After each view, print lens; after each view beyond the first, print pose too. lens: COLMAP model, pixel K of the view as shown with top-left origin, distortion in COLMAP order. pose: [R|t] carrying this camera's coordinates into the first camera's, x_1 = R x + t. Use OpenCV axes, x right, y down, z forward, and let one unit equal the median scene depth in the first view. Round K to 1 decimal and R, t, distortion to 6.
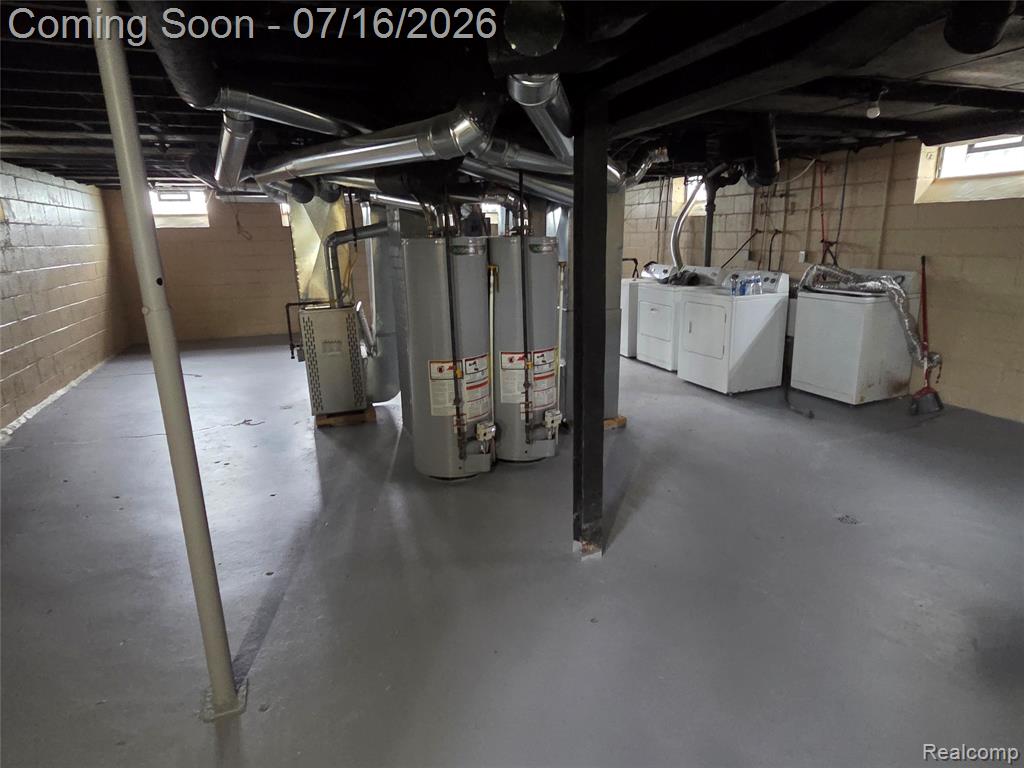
lens RADIAL K [[587.7, 0, 512.0], [0, 587.7, 384.0], [0, 0, 1]] dist [0.000125, 0.000056]
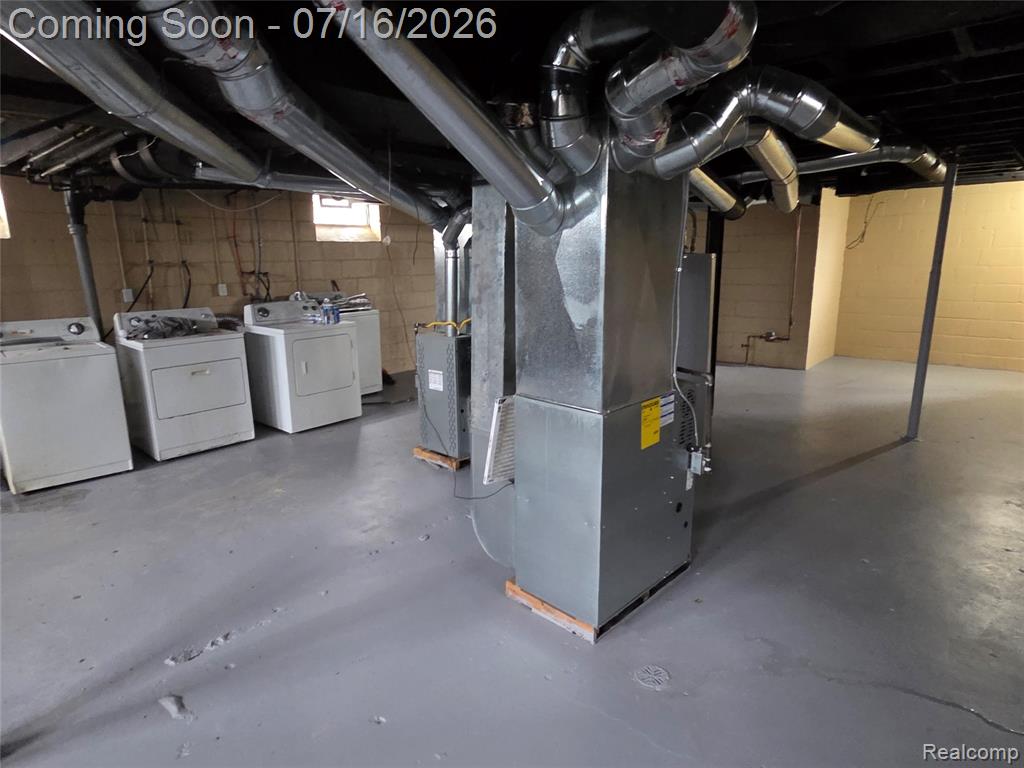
lens RADIAL K [[587.7, 0, 512.0], [0, 587.7, 384.0], [0, 0, 1]] dist [0.000125, 0.000056]
pose [[-0.453386, -0.166343, 0.875655, -0.607538], [0.242414, 0.922385, 0.300735, -0.262962], [-0.857716, 0.348620, -0.377872, 1.072040]]
